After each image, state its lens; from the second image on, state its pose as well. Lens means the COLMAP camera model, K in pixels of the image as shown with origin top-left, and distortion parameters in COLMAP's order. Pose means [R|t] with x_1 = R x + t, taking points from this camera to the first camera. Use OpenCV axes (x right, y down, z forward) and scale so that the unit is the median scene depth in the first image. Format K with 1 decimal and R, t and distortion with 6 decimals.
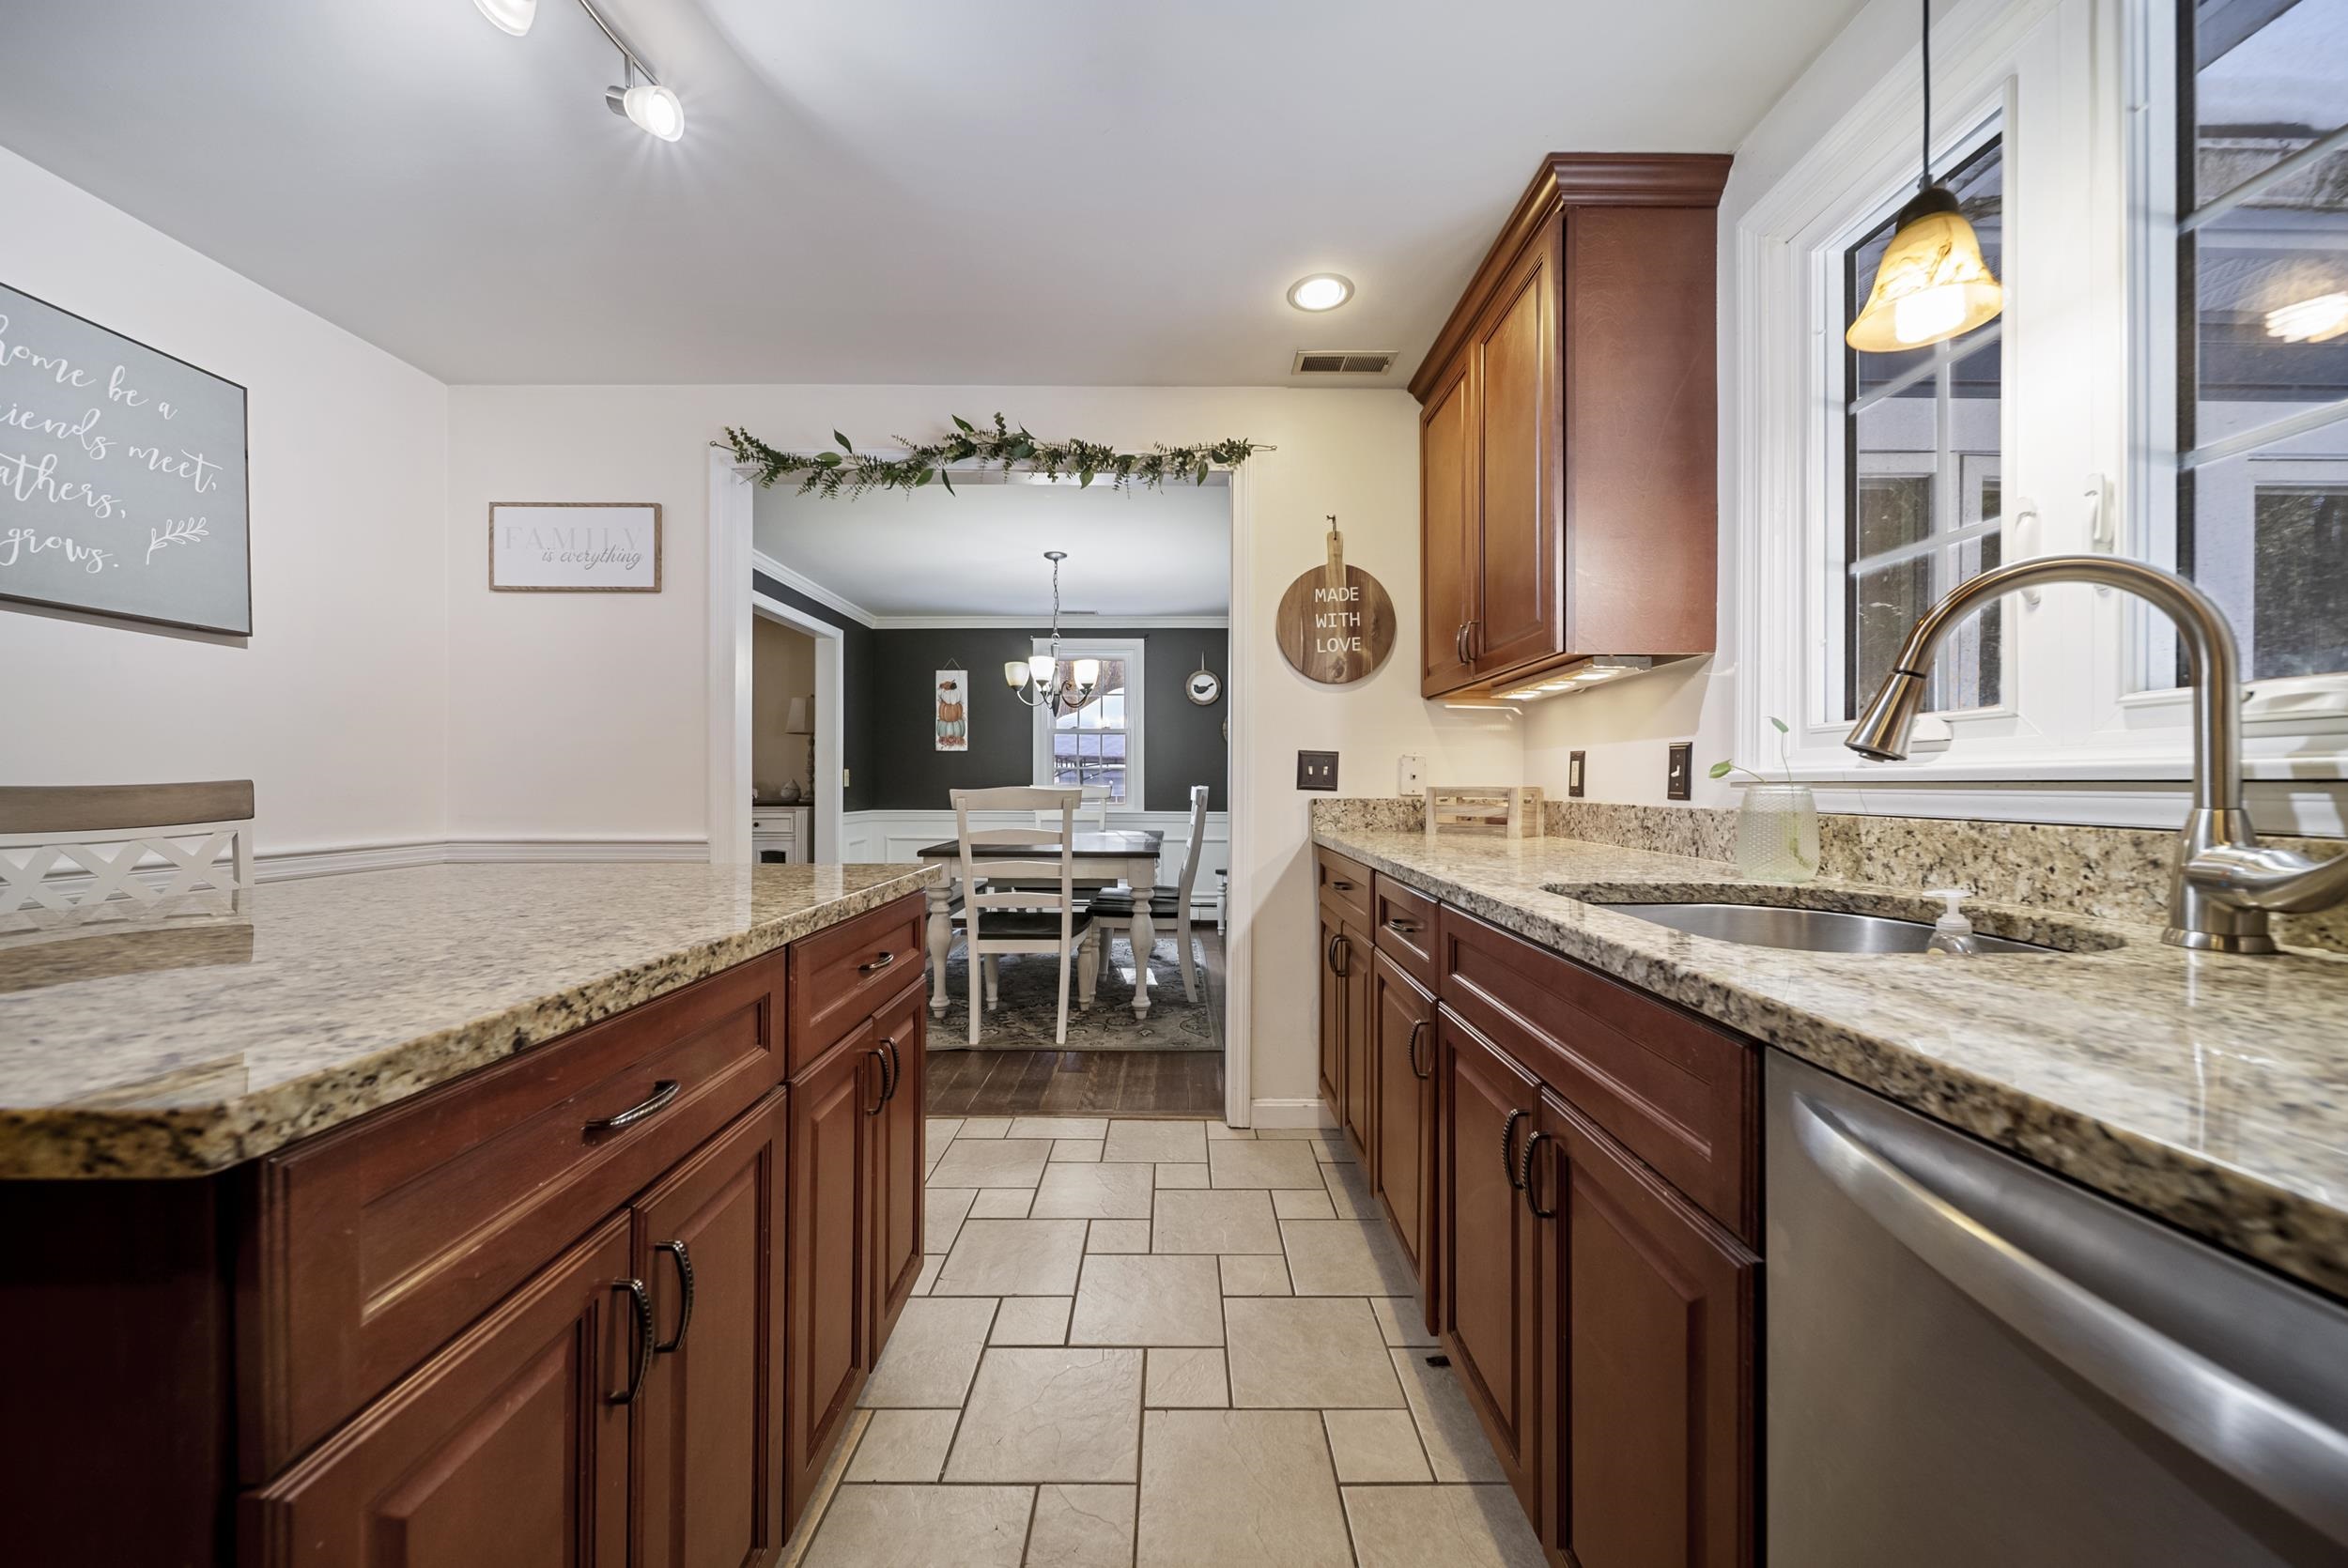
lens RADIAL K [[828.6, 0, 1178.2], [0, 828.6, 792.1], [0, 0, 1]] dist [0.001641, -0.000854]
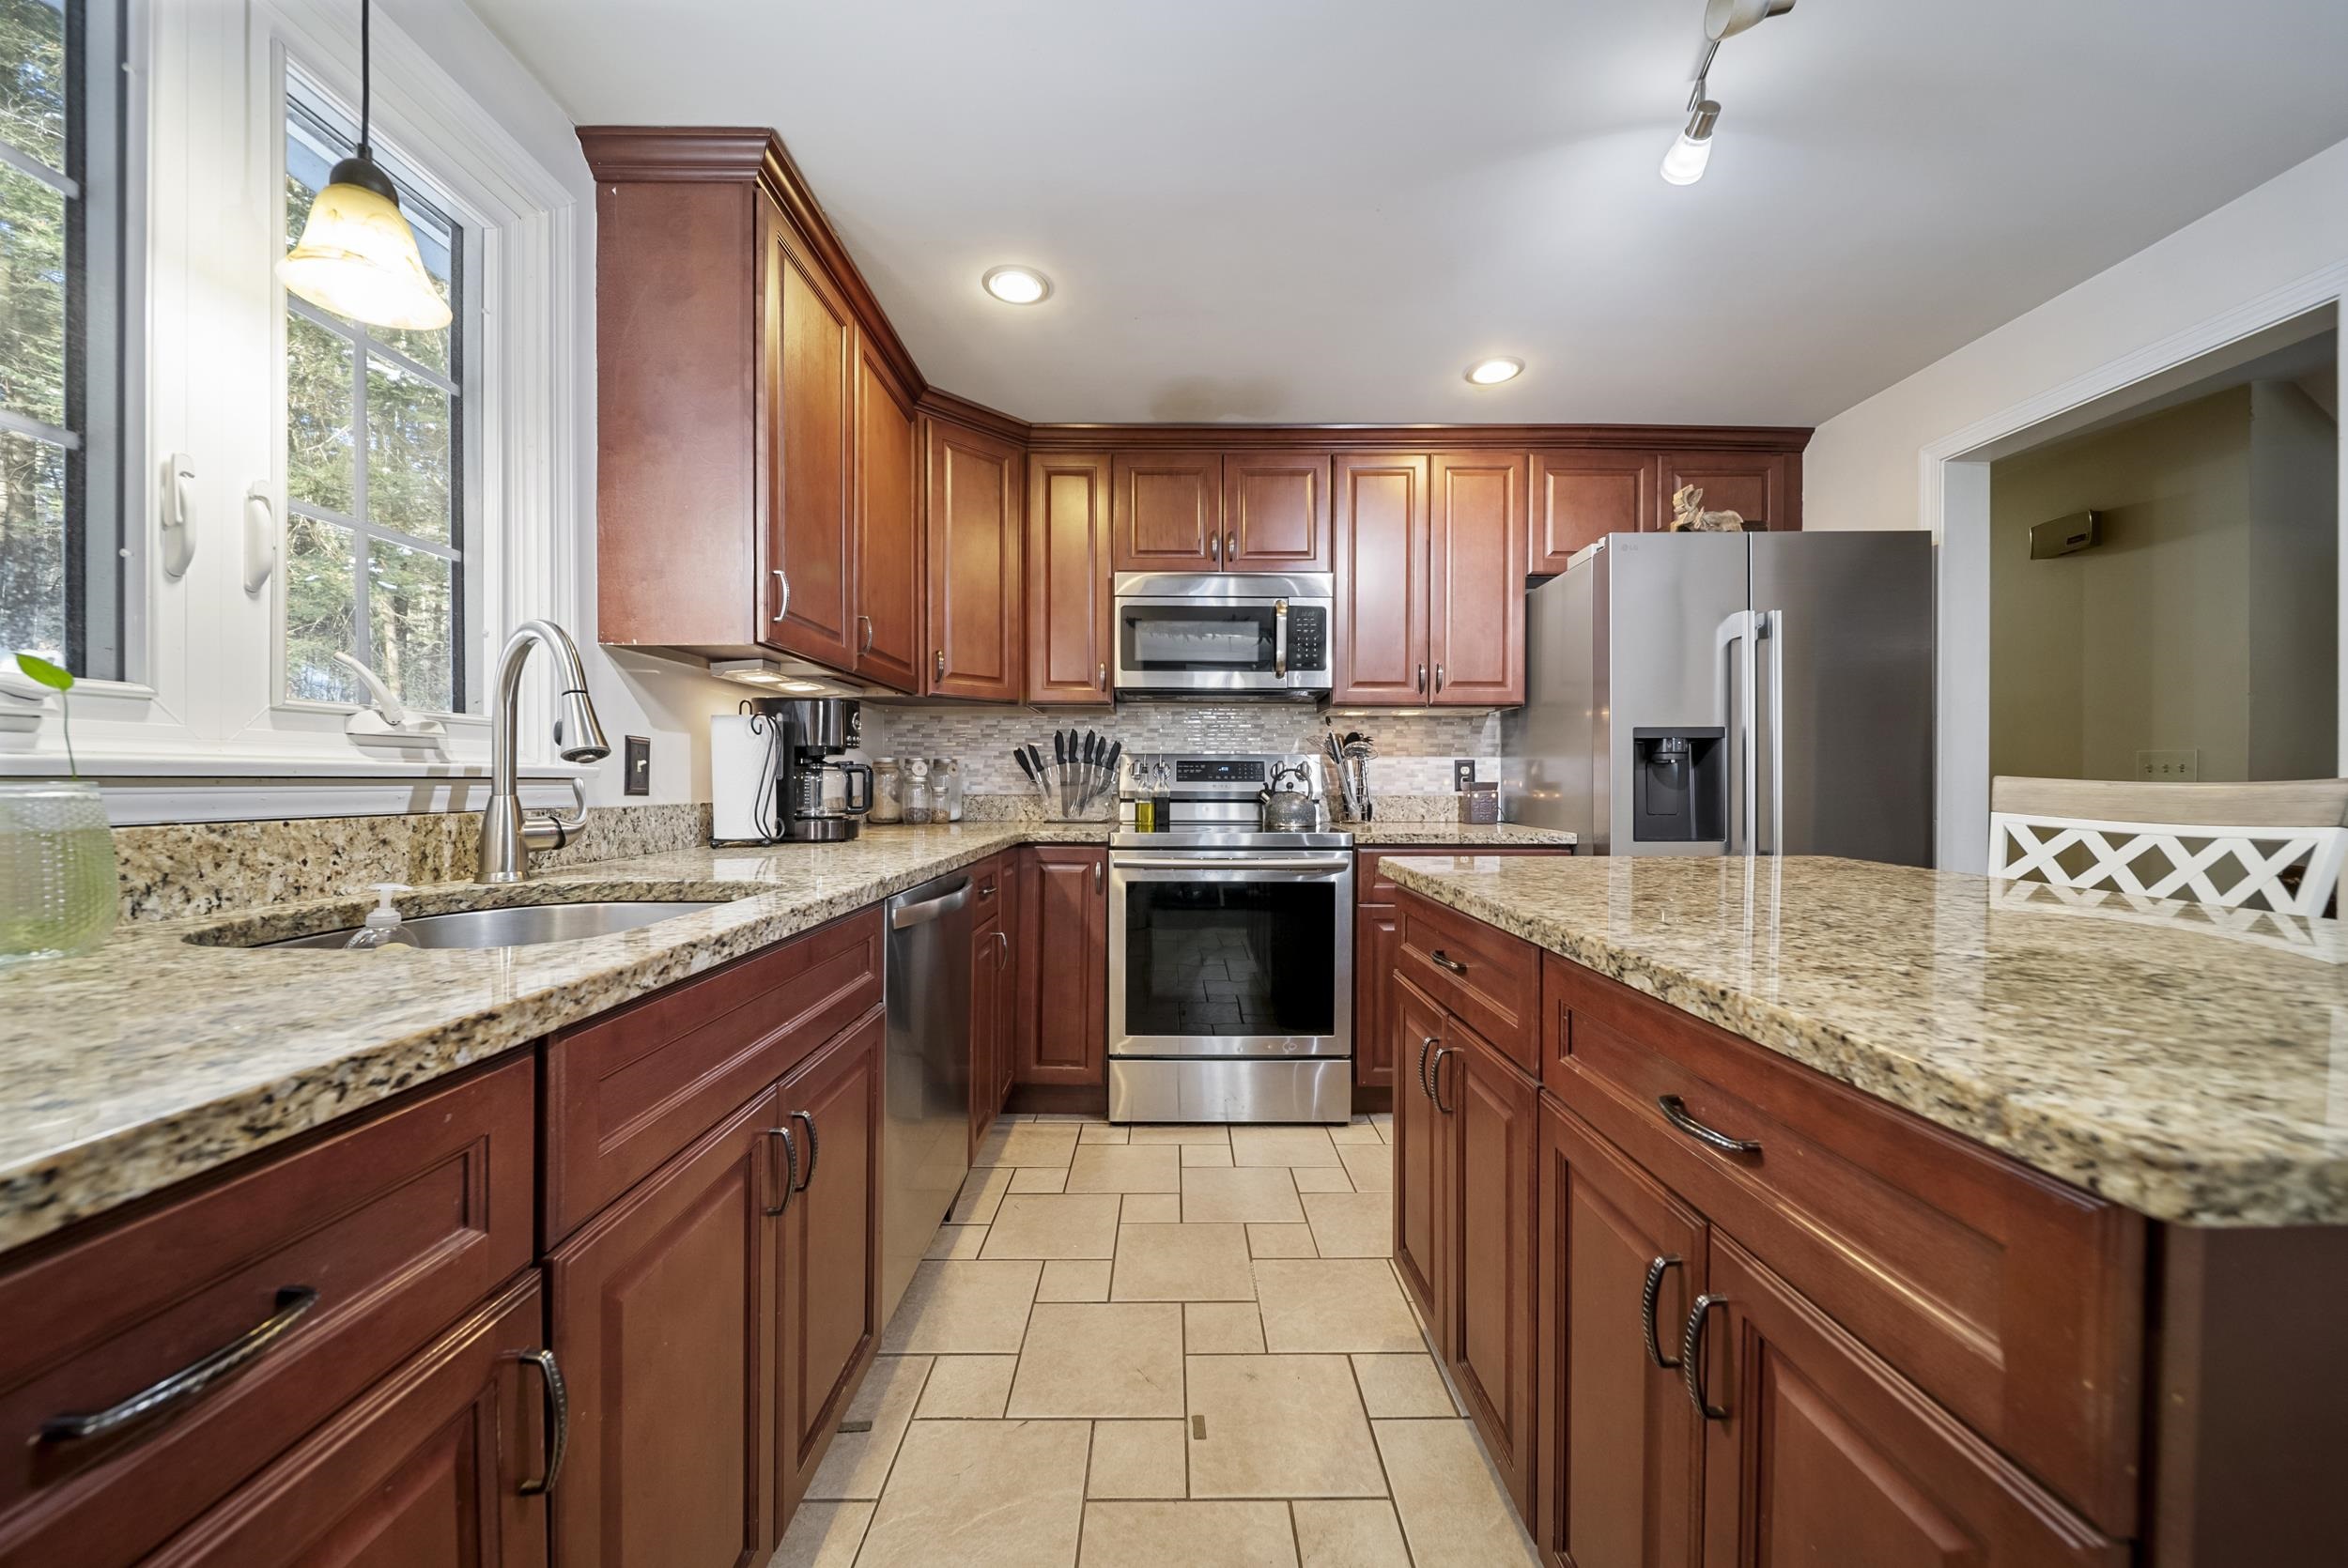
lens RADIAL K [[828.6, 0, 1175.5], [0, 828.6, 788.2], [0, 0, 1]] dist [0.001641, -0.000854]
pose [[-0.999981, -0.005316, -0.003029, -0.026435], [-0.005376, 0.999785, 0.020010, -0.021700], [0.002922, 0.020026, -0.999795, 1.730900]]
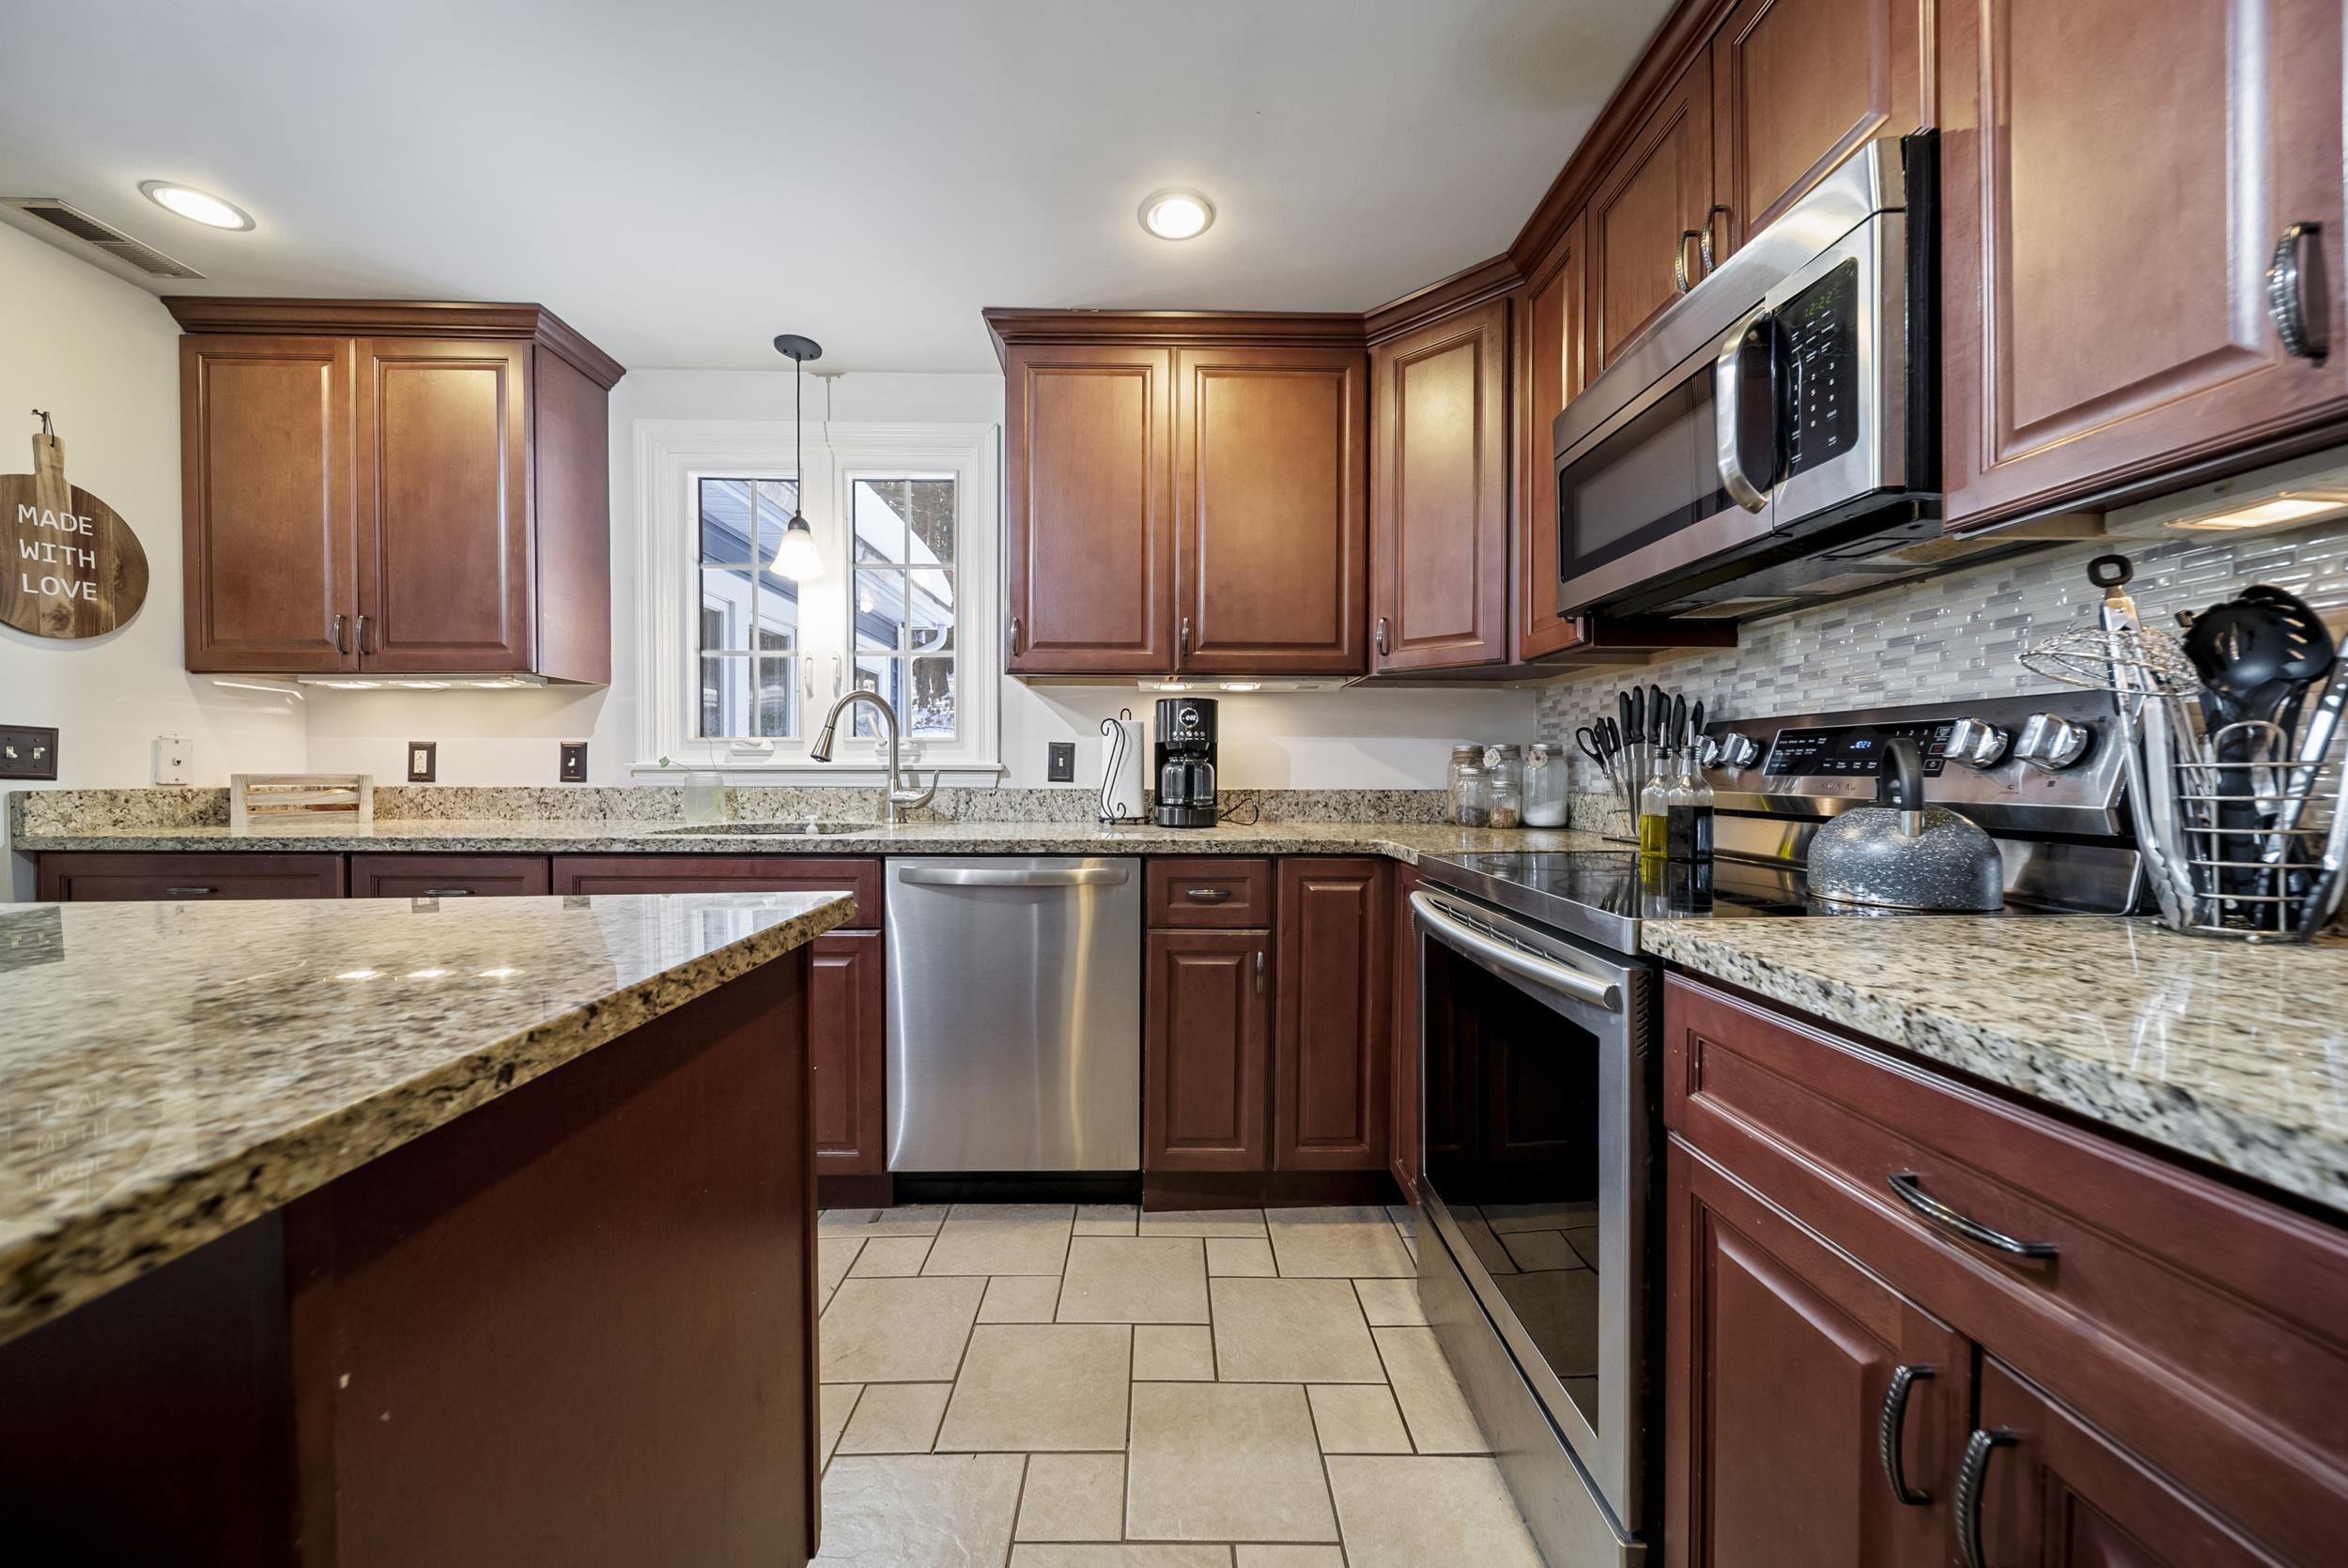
lens RADIAL K [[828.6, 0, 1179.8], [0, 828.6, 777.0], [0, 0, 1]] dist [0.001641, -0.000854]
pose [[-0.023872, -0.008721, 0.999677, -1.276767], [0.008698, 0.999922, 0.008931, -0.004688], [-0.999677, 0.008908, -0.023794, -0.006870]]
